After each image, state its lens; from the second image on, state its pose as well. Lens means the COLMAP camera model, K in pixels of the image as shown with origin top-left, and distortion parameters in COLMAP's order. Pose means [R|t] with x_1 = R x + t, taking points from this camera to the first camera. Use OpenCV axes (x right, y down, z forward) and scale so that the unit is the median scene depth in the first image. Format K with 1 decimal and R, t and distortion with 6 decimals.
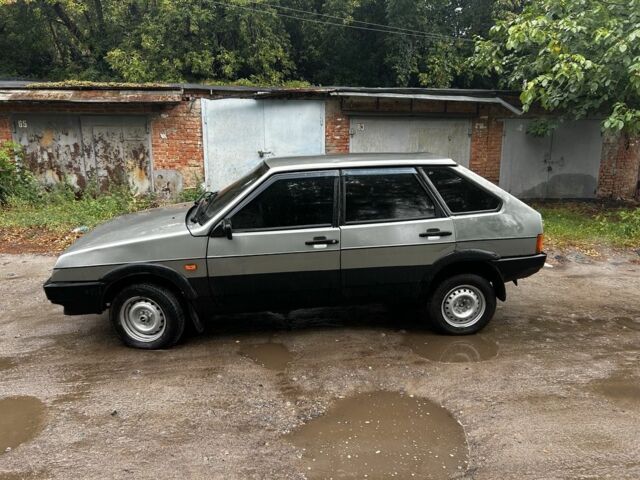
lens RADIAL K [[469.4, 0, 318.5], [0, 469.4, 240.9], [0, 0, 1]] dist [0.044251, -0.040174]
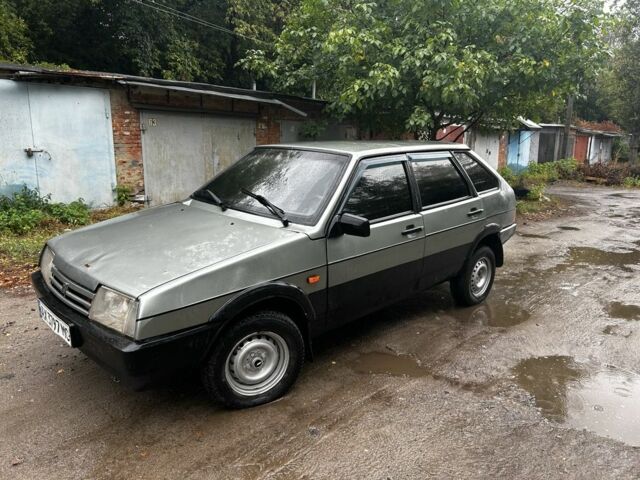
lens RADIAL K [[469.4, 0, 319.9], [0, 469.4, 238.5], [0, 0, 1]] dist [0.044251, -0.040174]
pose [[0.795530, -0.117089, 0.594493, -0.228115], [0.125725, 0.991696, 0.027080, -0.010026], [-0.592727, 0.053200, 0.803644, 0.115973]]
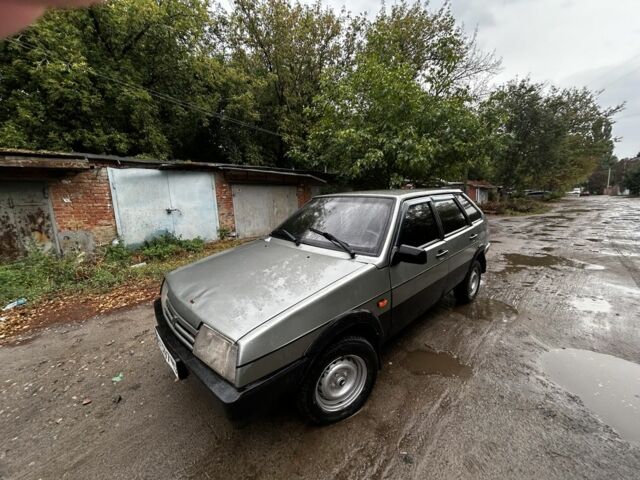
lens RADIAL K [[252.9, 0, 319.0], [0, 252.9, 241.3], [0, 0, 1]] dist [0.003426, 0.000203]
pose [[0.811104, -0.130059, 0.570259, -0.201915], [0.167873, 0.985710, -0.013961, -0.024300], [-0.560294, 0.107055, 0.821346, 0.207670]]
